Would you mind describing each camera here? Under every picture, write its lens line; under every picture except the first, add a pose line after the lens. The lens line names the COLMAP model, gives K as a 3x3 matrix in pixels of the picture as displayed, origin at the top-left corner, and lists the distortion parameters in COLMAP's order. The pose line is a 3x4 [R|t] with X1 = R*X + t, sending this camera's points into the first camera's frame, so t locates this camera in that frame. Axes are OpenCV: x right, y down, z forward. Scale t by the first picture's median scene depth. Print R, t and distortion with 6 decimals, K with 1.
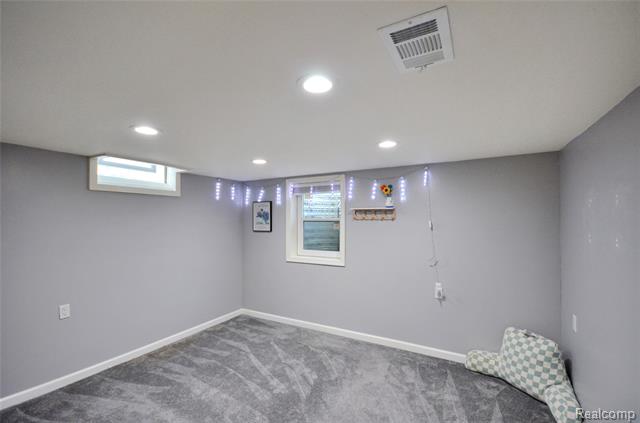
lens RADIAL K [[280.4, 0, 320.1], [0, 280.4, 220.1], [0, 0, 1]] dist [-0.000441, -0.000221]
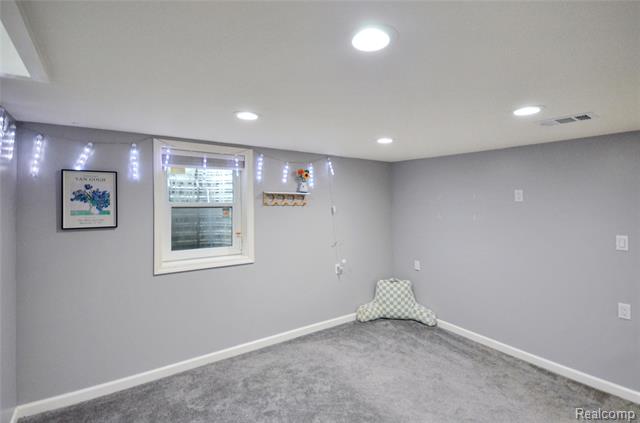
lens RADIAL K [[303.3, 0, 319.8], [0, 303.3, 197.7], [0, 0, 1]] dist [-0.000025, -0.000256]
pose [[0.424660, 0.013167, 0.905257, -0.630213], [-0.004614, 0.999913, -0.012379, -0.014056], [-0.905341, 0.001080, 0.424684, 0.454481]]
